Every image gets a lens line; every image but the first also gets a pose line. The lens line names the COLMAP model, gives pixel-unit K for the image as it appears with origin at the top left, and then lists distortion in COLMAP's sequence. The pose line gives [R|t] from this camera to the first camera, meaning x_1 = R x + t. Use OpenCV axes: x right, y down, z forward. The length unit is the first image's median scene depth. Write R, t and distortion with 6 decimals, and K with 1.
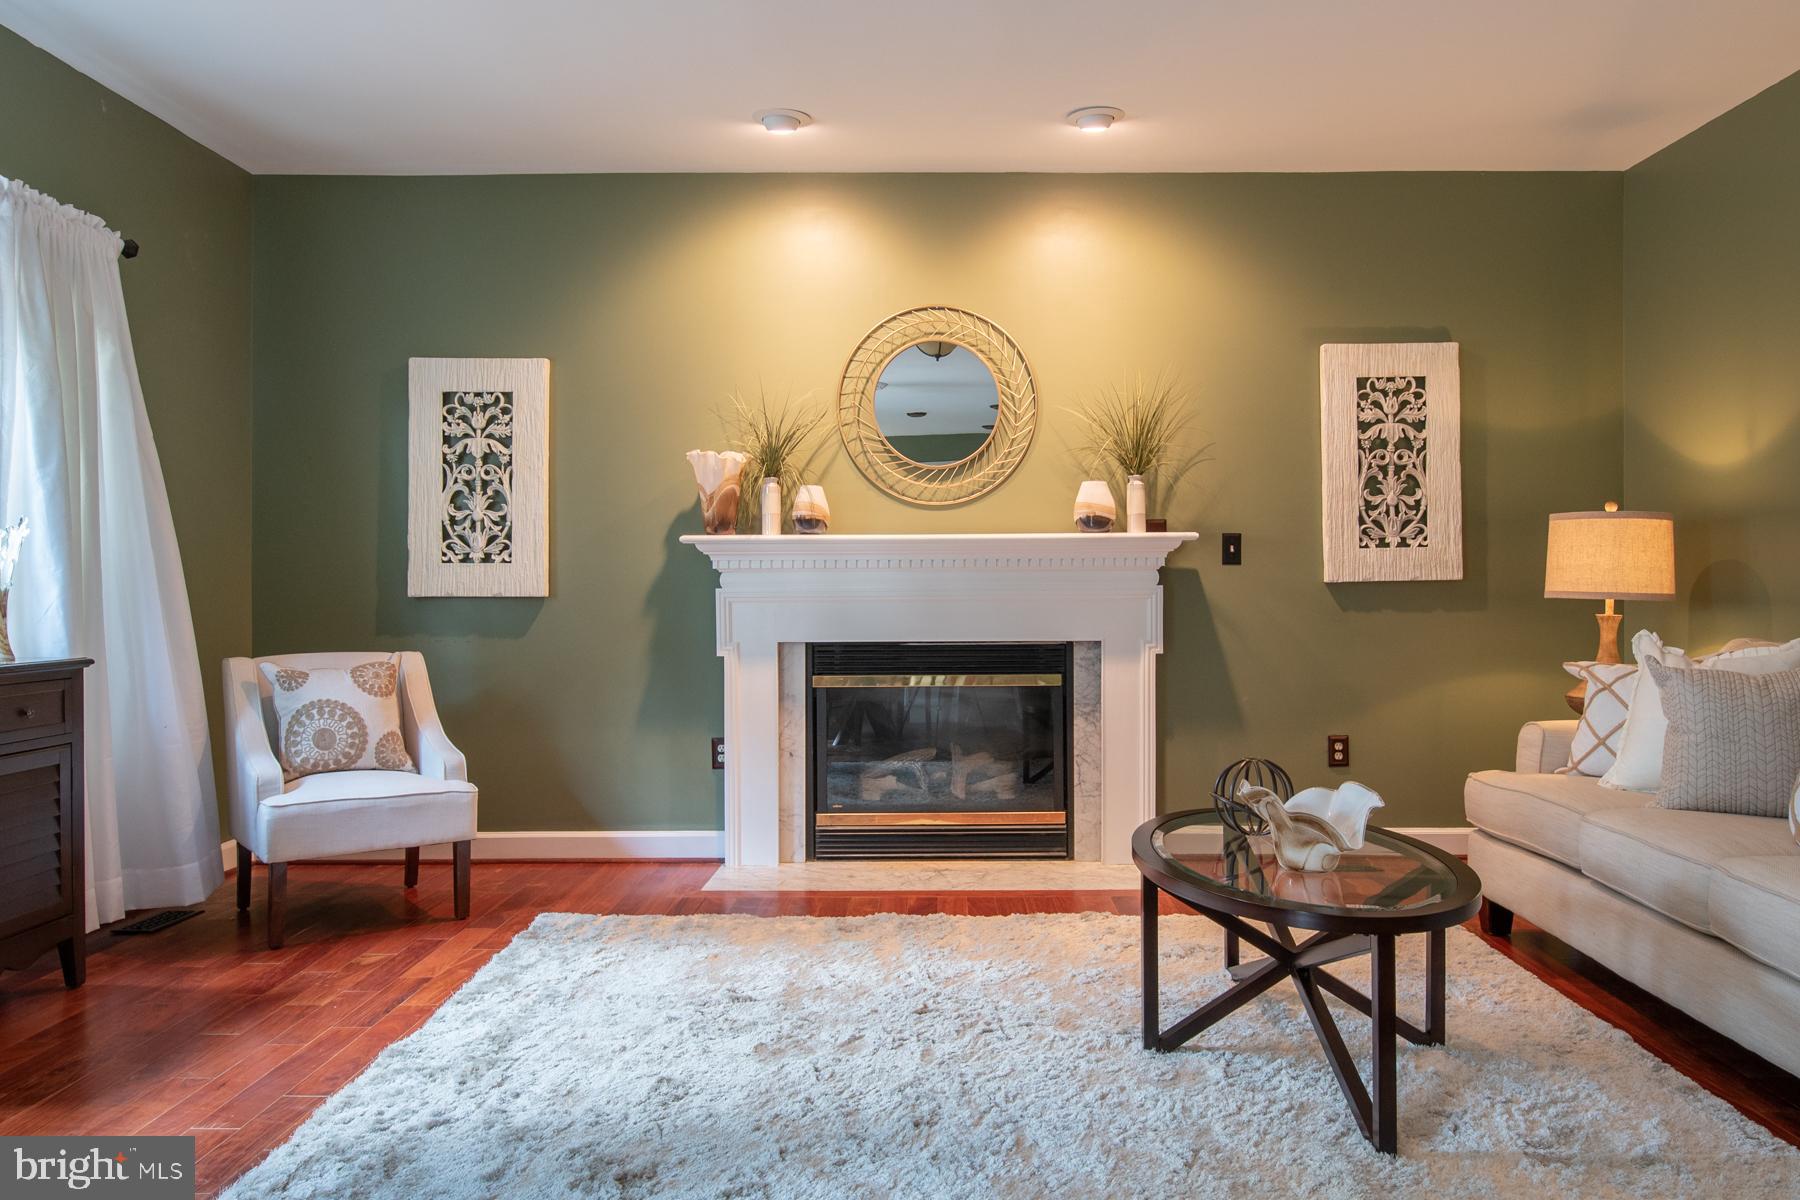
lens RADIAL K [[1266.1, 0, 923.2], [0, 1266.1, 608.0], [0, 0, 1]] dist [-0.010401, -0.012336]
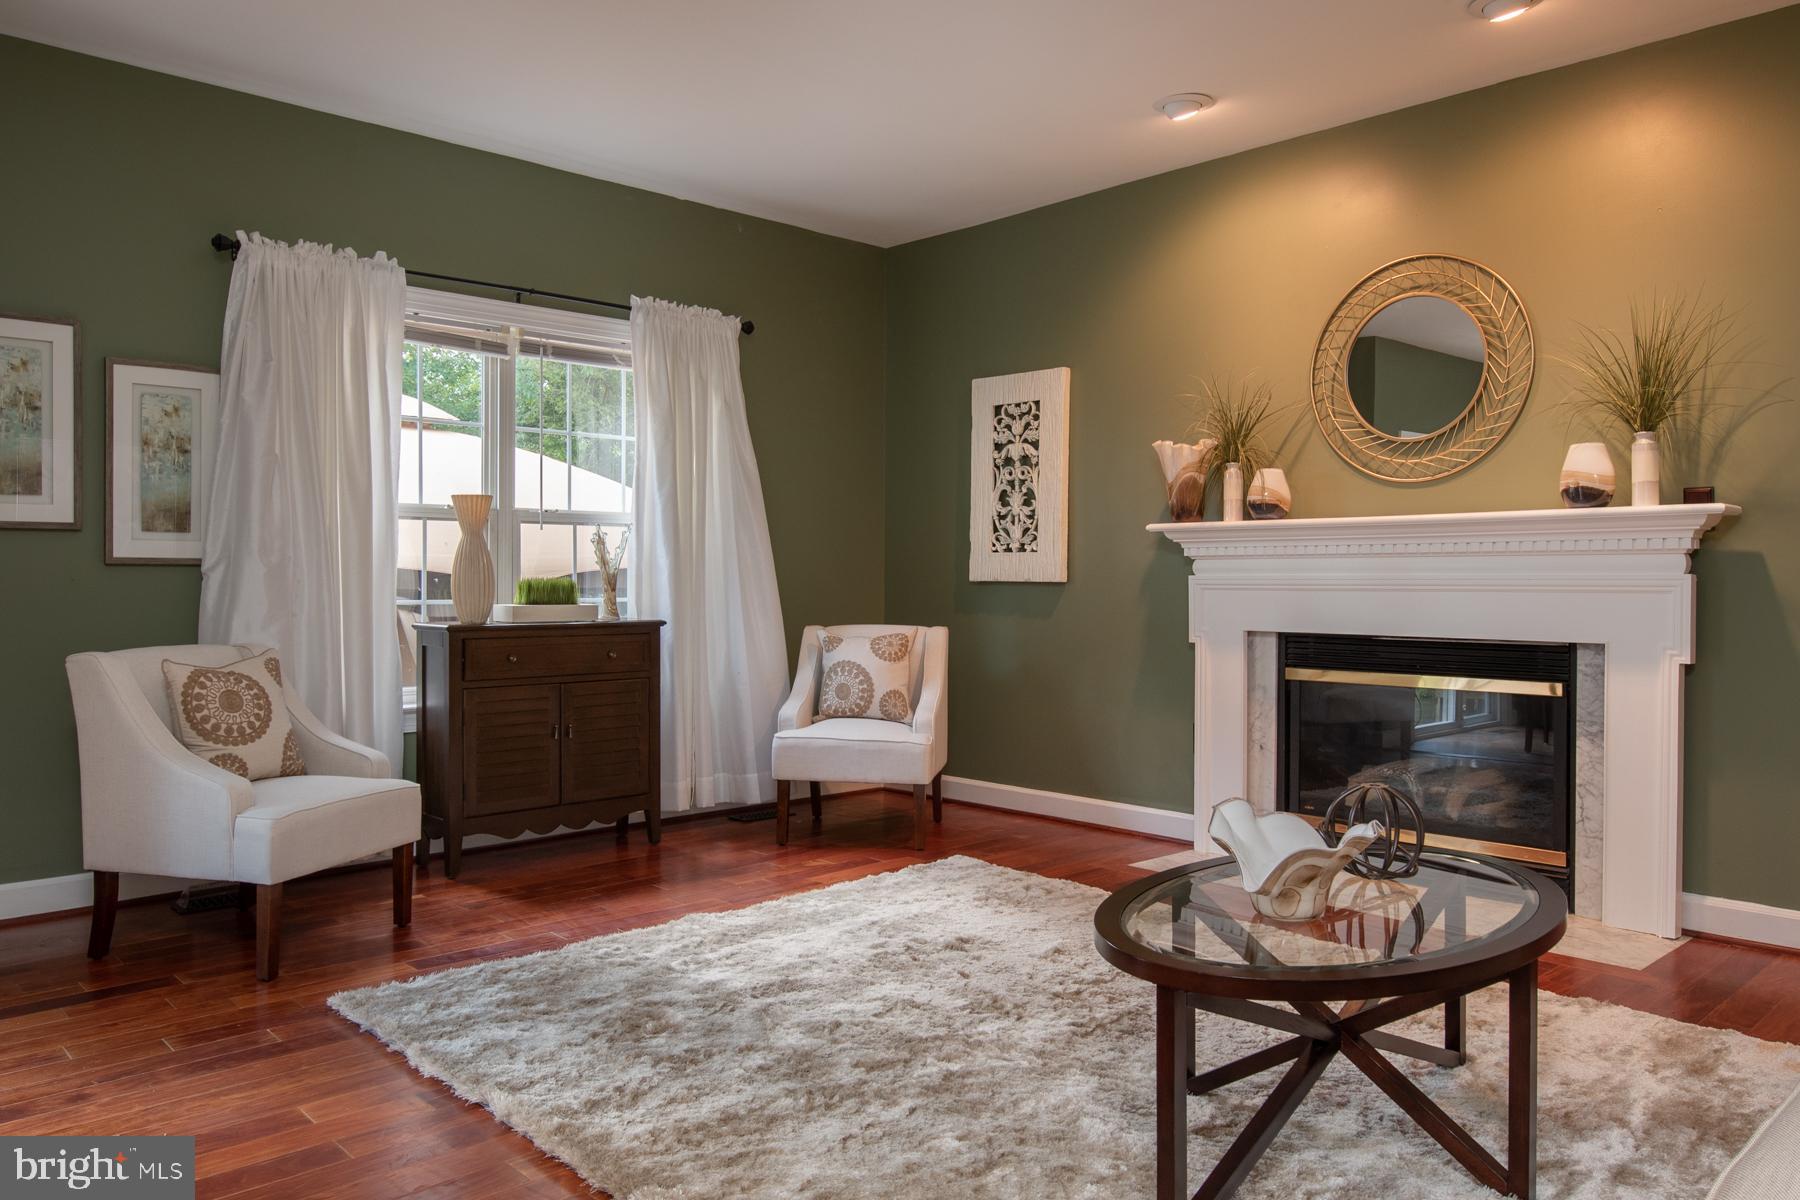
lens RADIAL K [[1266.1, 0, 930.0], [0, 1266.1, 601.3], [0, 0, 1]] dist [-0.010401, -0.012336]
pose [[0.690676, 0.019057, -0.722913, 0.424537], [-0.017319, 0.999802, 0.009810, -0.000885], [0.722957, 0.005745, 0.690869, 0.150319]]
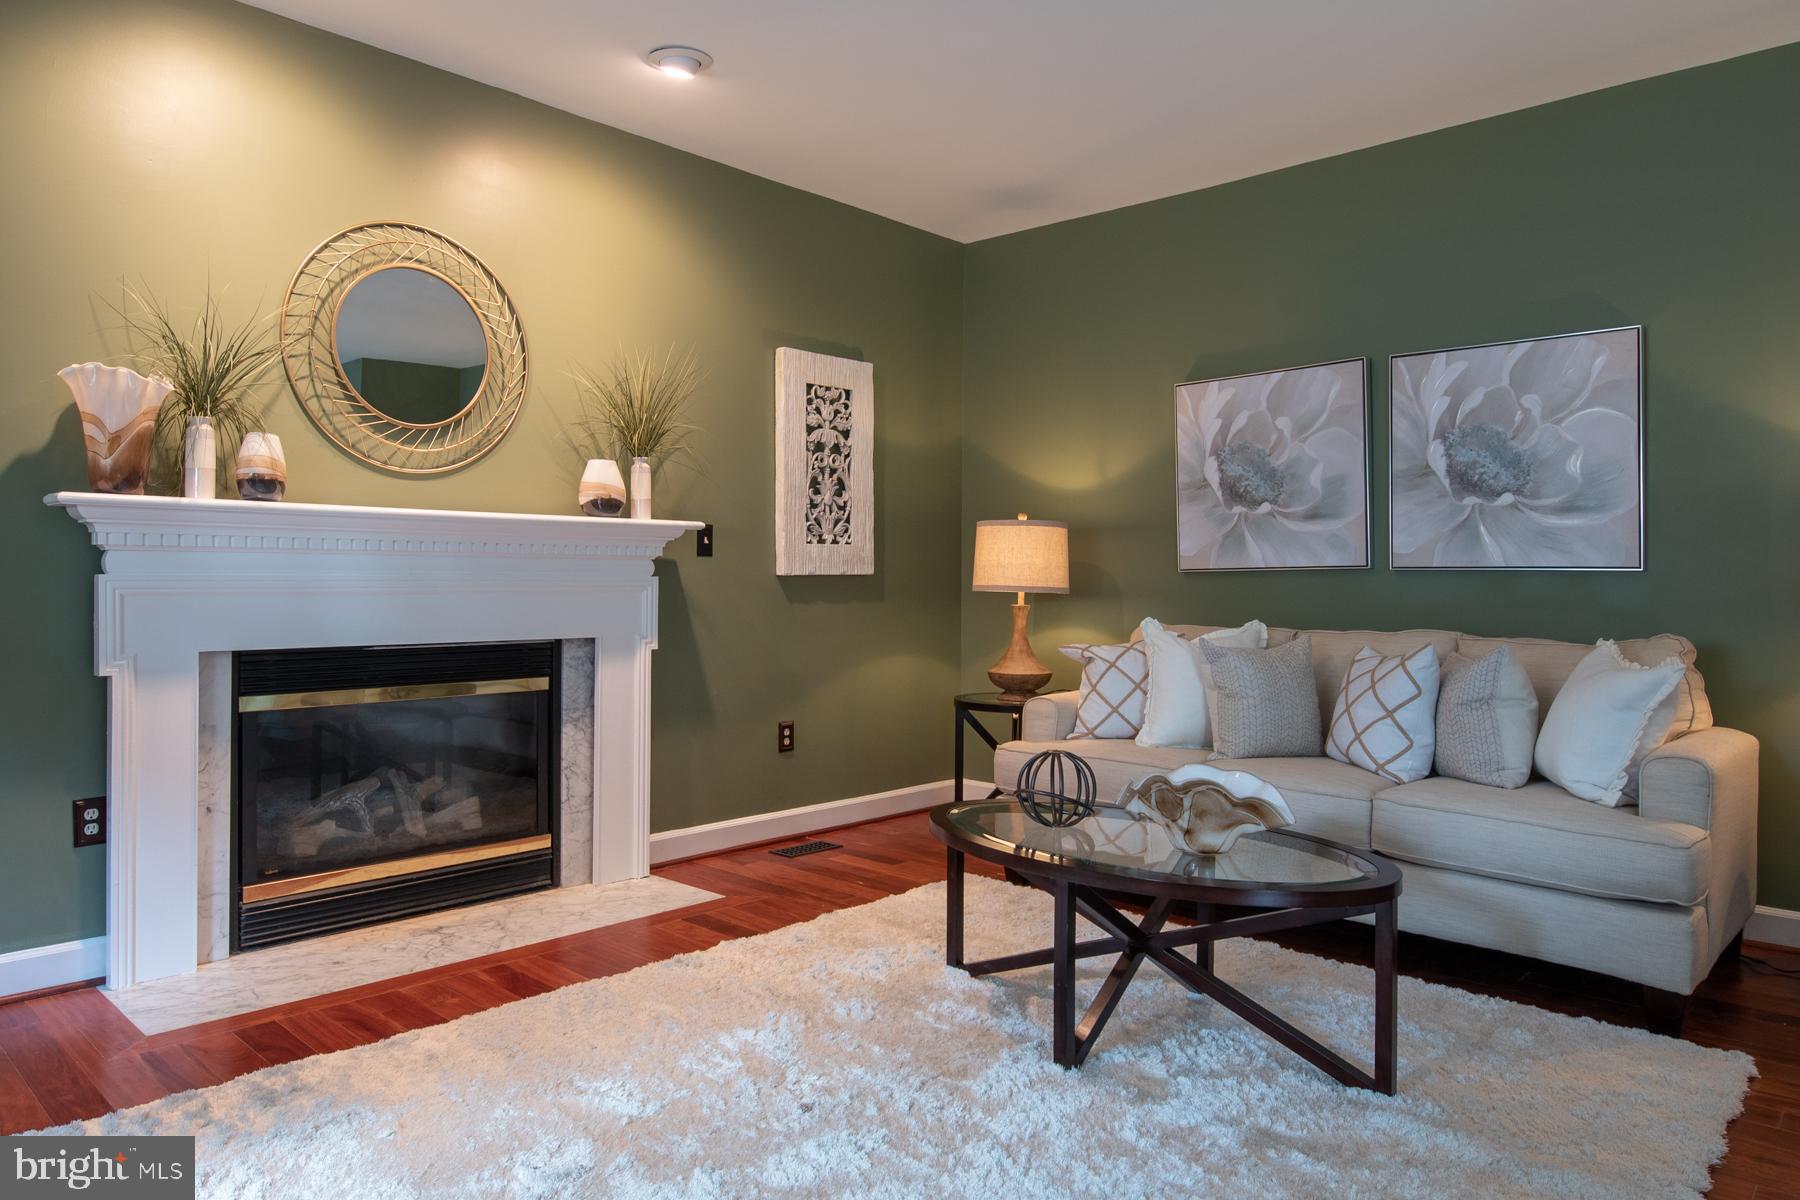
lens RADIAL K [[1151.0, 0, 908.4], [0, 1151.0, 581.5], [0, 0, 1]] dist [-0.021139, -0.009390]
pose [[0.688066, 0.008093, 0.725603, -0.303993], [0.001462, 0.999920, -0.012539, -0.003284], [-0.725647, 0.009689, 0.687999, 0.281116]]
